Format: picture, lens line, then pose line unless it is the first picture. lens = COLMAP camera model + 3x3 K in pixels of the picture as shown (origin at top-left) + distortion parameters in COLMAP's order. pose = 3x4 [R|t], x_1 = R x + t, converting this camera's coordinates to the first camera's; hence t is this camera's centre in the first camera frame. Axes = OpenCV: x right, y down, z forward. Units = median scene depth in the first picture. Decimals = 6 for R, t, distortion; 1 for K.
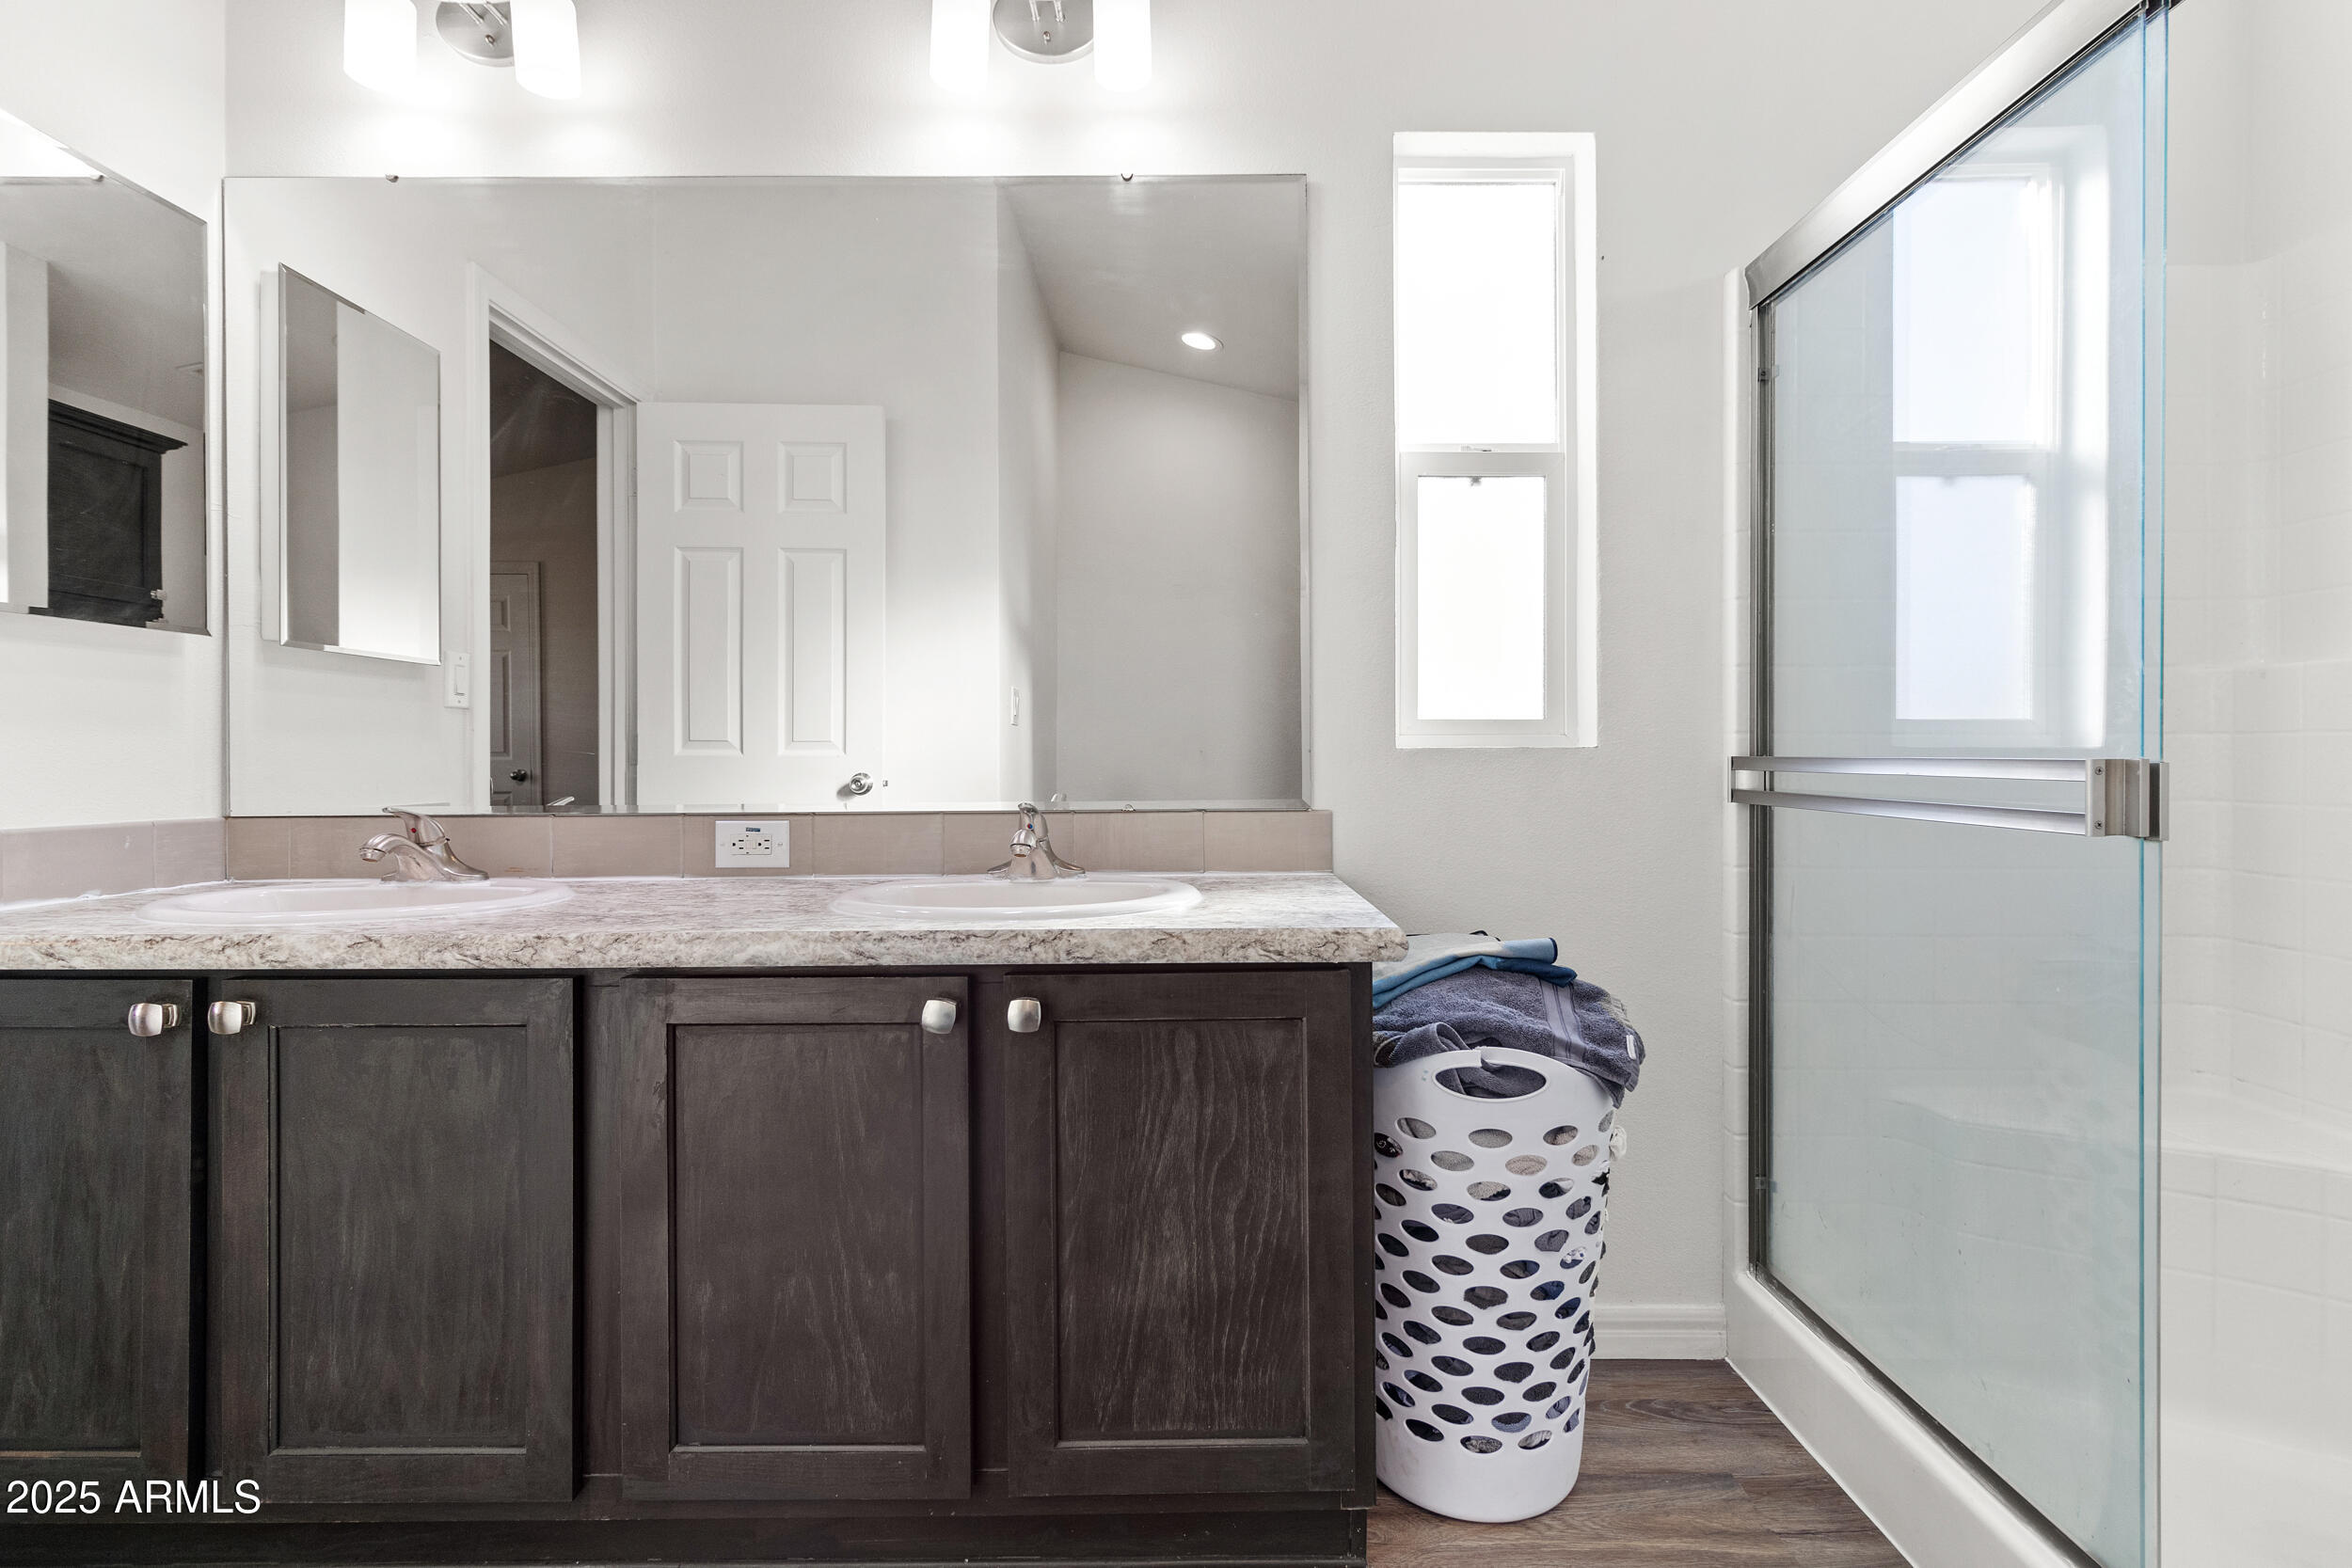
lens RADIAL K [[1106.9, 0, 1183.6], [0, 1106.9, 751.2], [0, 0, 1]] dist [0.001613, 0.000468]
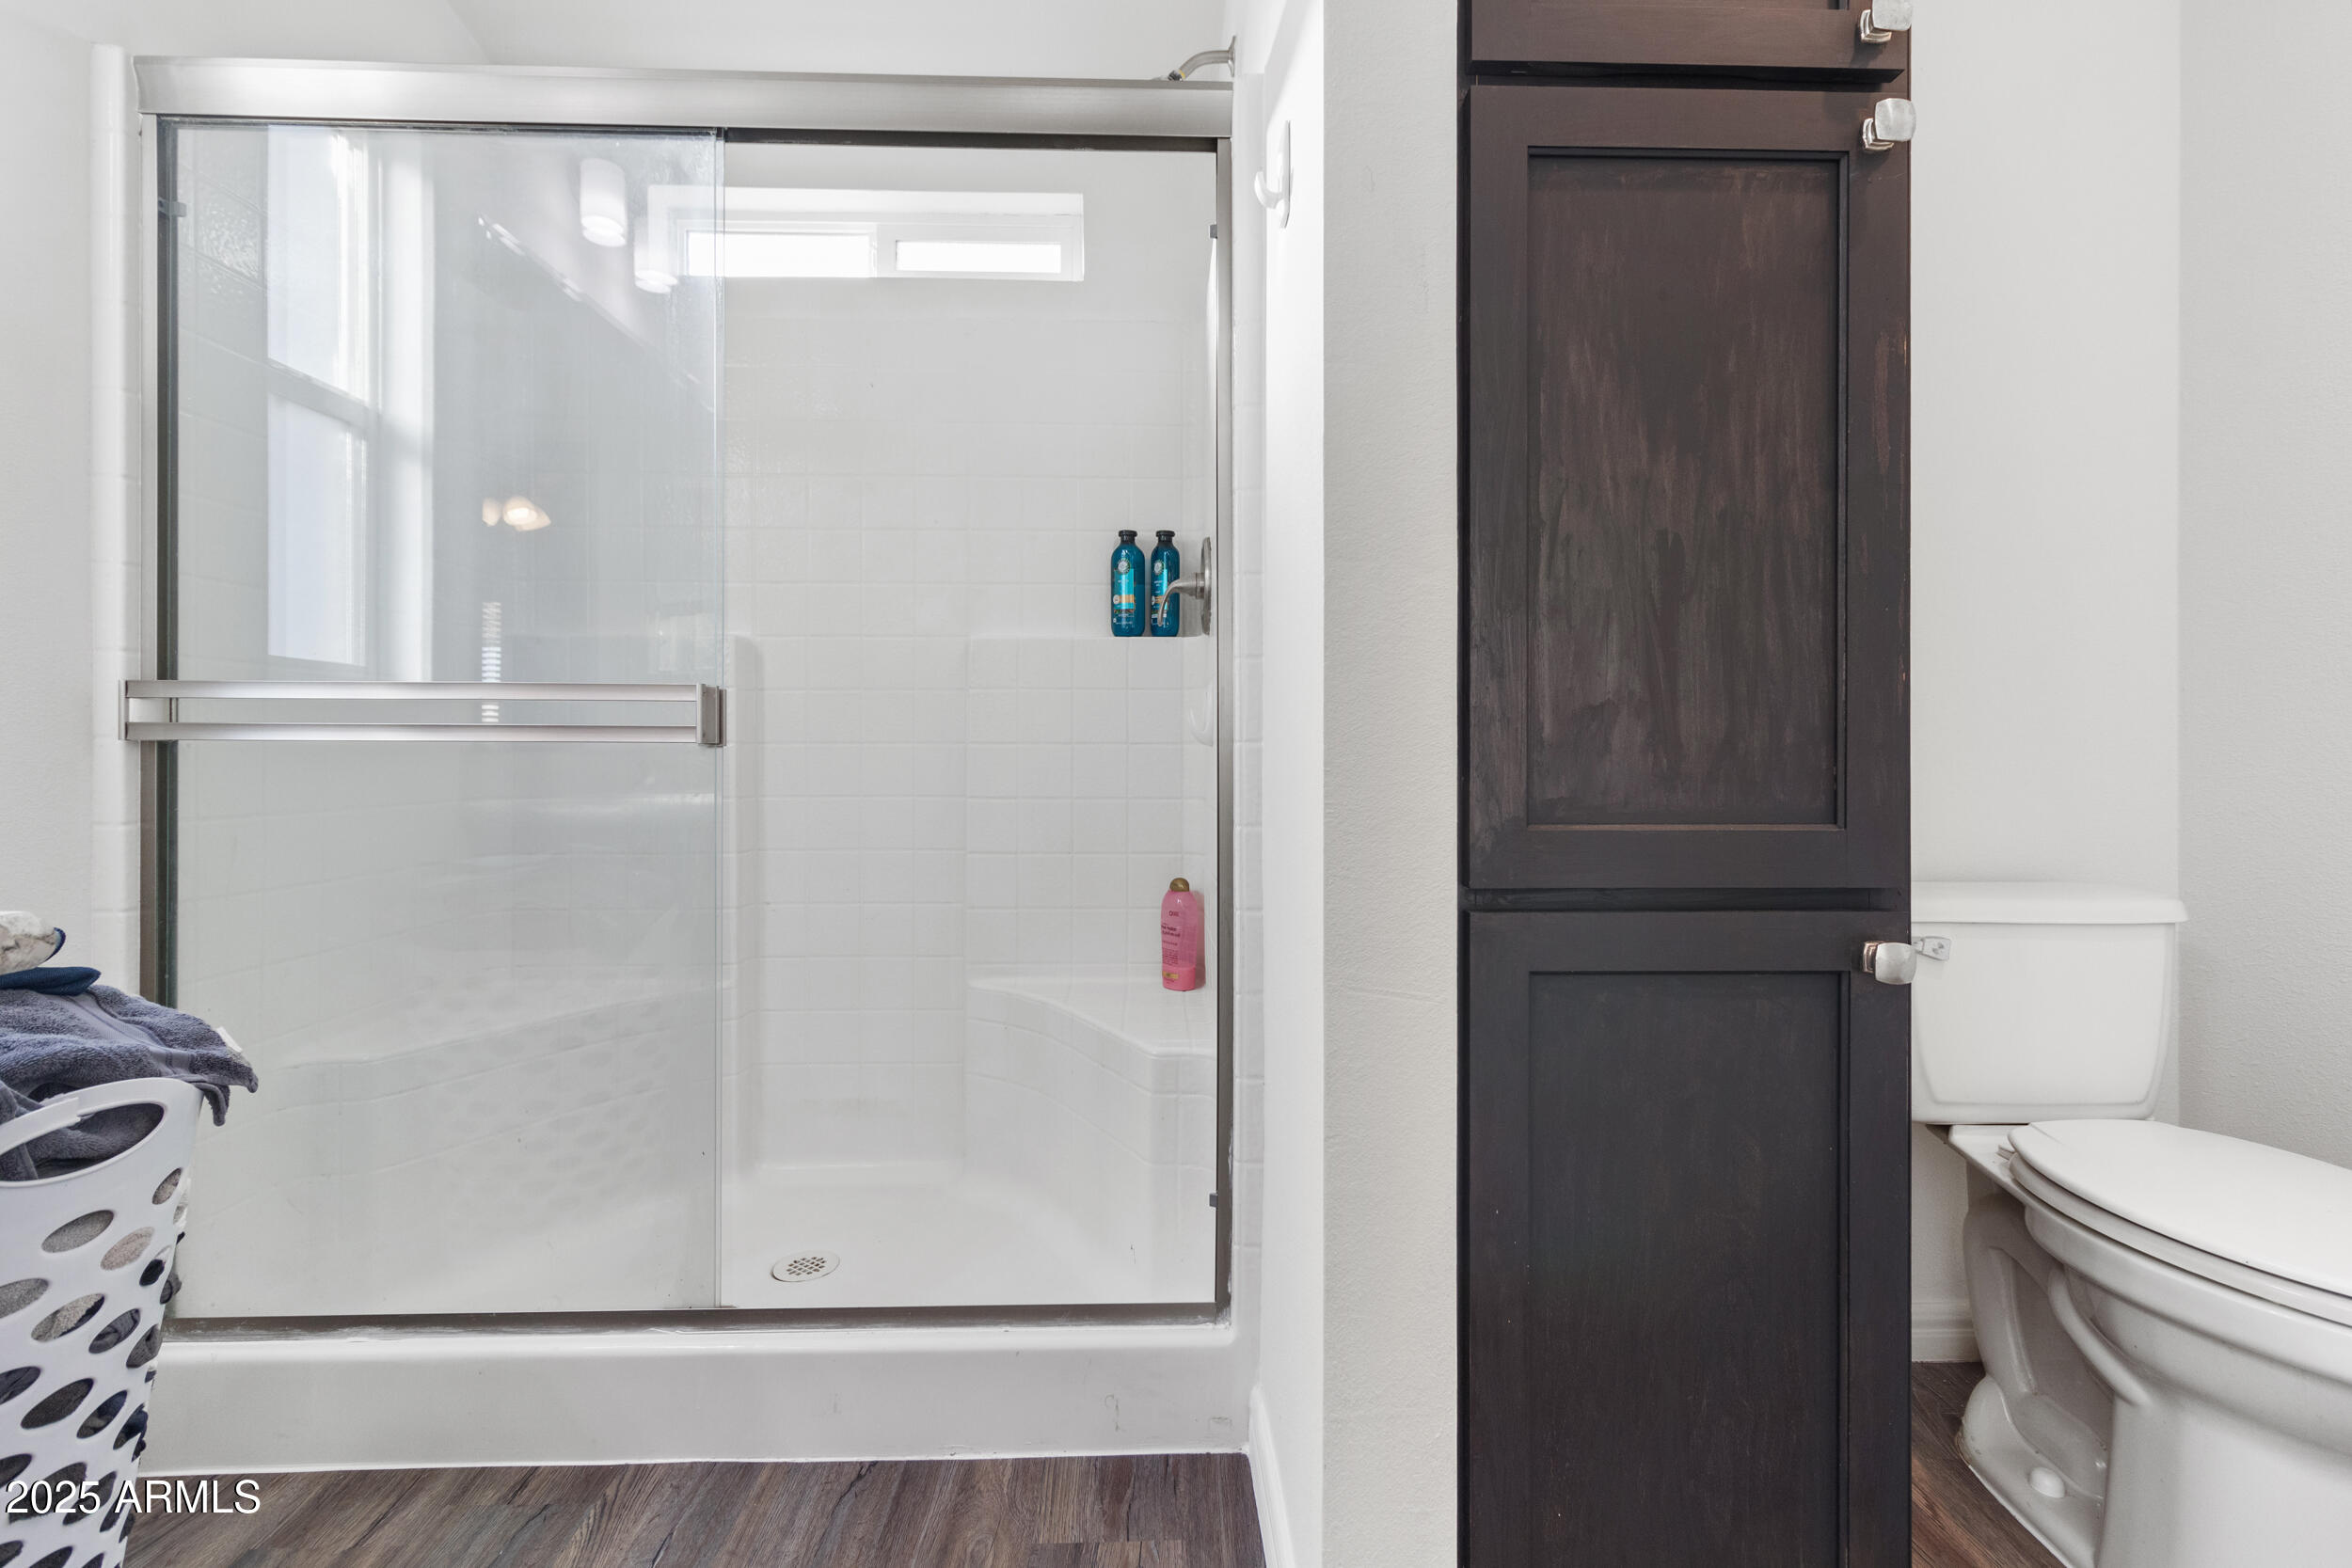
lens RADIAL K [[1106.9, 0, 1183.6], [0, 1106.9, 751.2], [0, 0, 1]] dist [0.001613, 0.000468]
pose [[-0.042877, 0.003459, 0.999074, -0.382729], [-0.002903, 0.999989, -0.003587, 0.068048], [-0.999076, -0.003054, -0.042866, 0.372712]]
